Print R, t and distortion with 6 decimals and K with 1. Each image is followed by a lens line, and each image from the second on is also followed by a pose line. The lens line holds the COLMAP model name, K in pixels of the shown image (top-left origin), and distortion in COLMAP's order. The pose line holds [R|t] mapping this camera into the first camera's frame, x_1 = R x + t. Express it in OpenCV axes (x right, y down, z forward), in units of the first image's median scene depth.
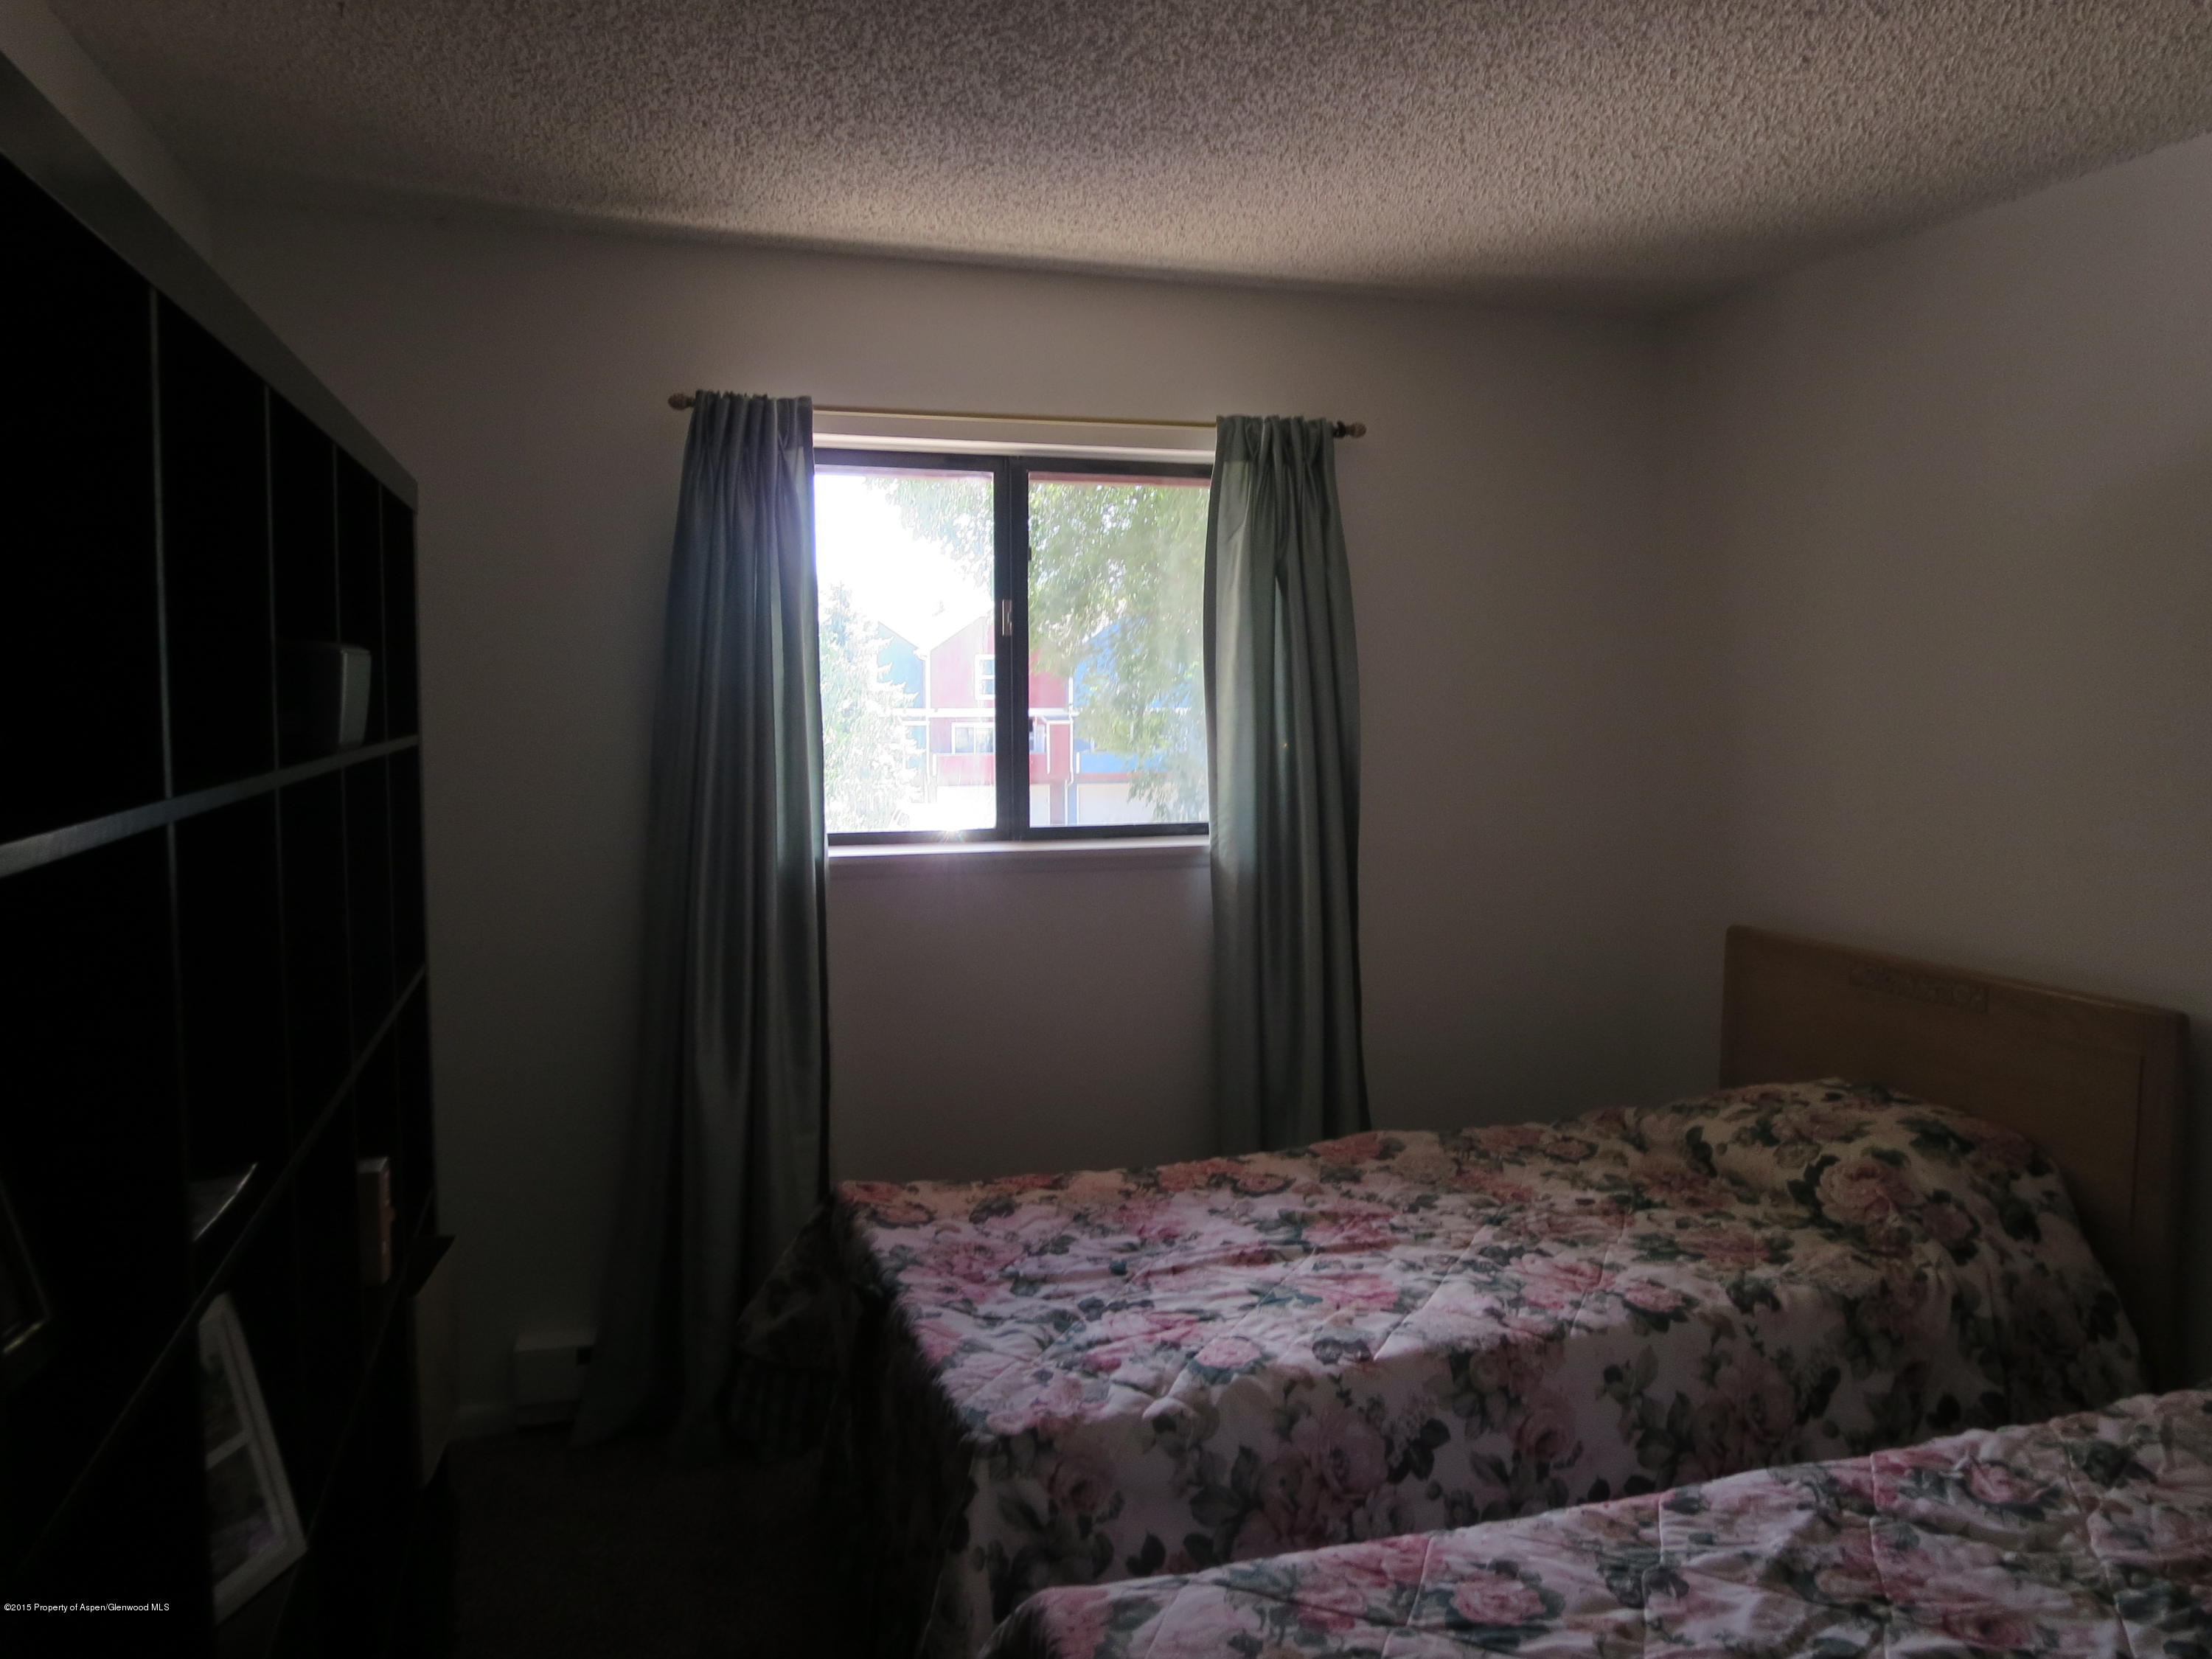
lens RADIAL K [[1543.6, 0, 1110.0], [0, 1543.6, 823.6], [0, 0, 1]] dist [-0.043095, 0.013830]
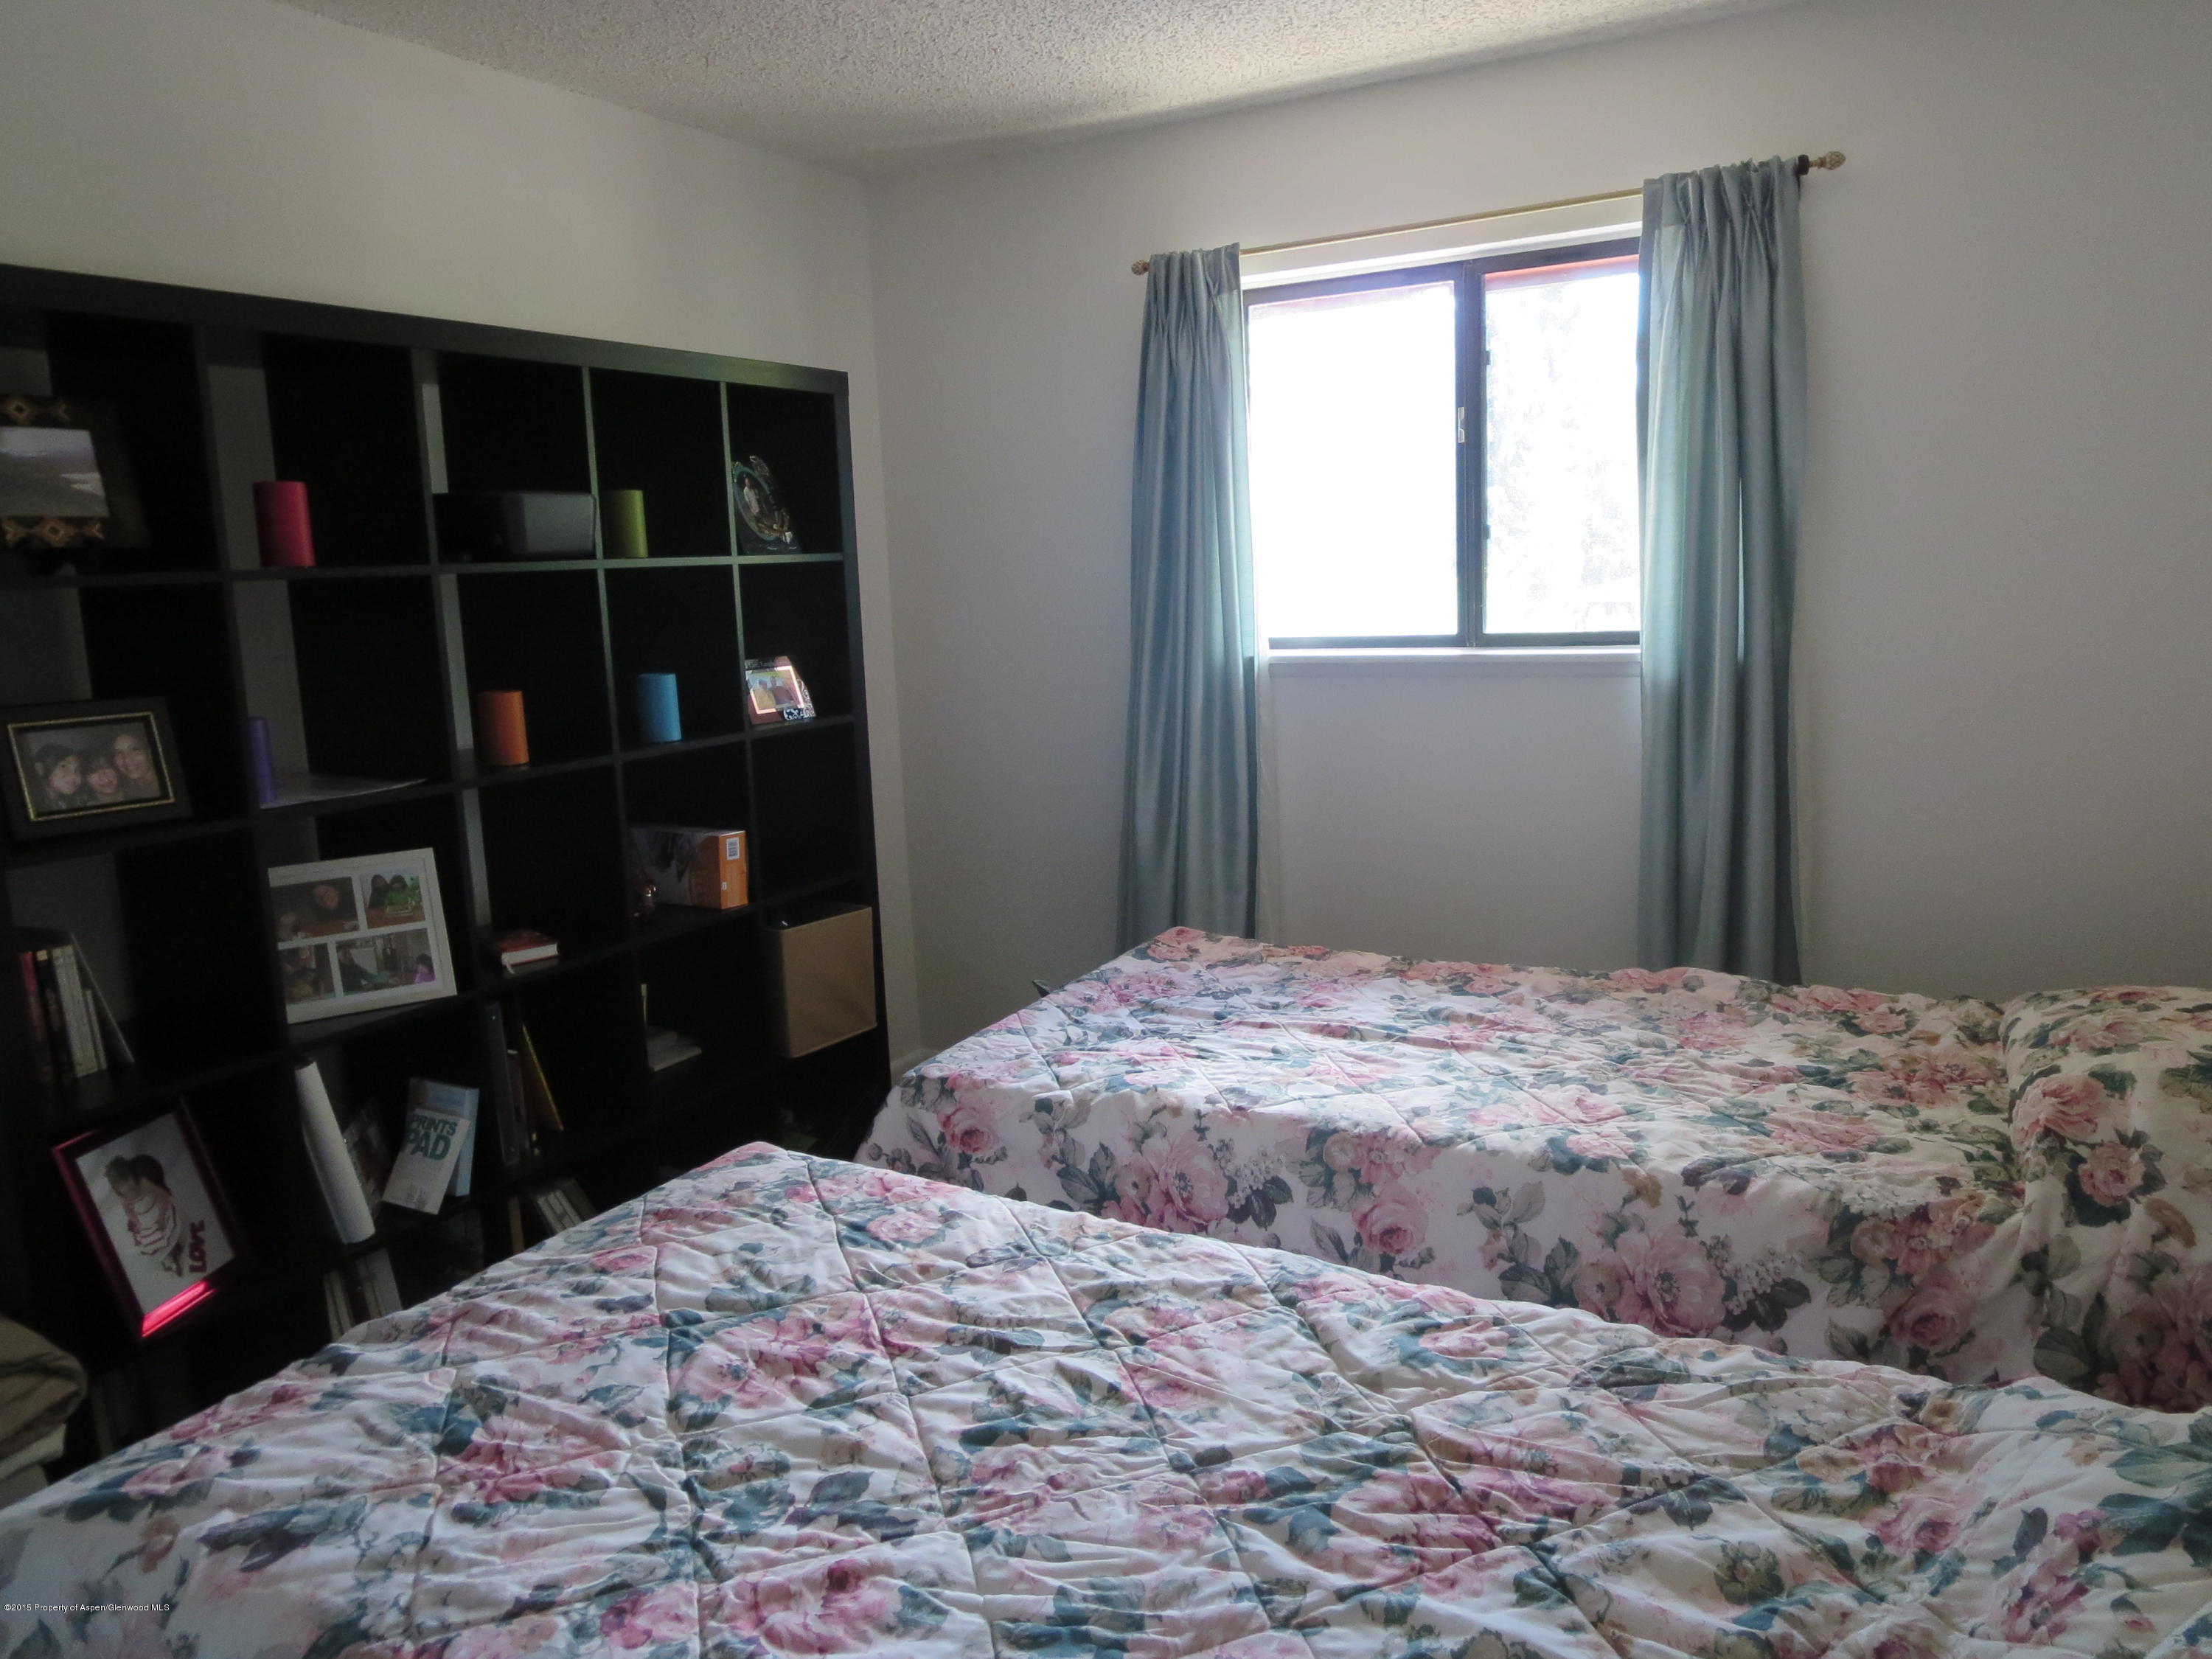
lens RADIAL K [[1543.6, 0, 1116.1], [0, 1543.6, 826.7], [0, 0, 1]] dist [-0.043095, 0.013830]
pose [[0.684873, 0.093162, -0.722683, 0.766424], [-0.017776, 0.993634, 0.111245, 0.029228], [0.728446, -0.063342, 0.682169, 0.184168]]
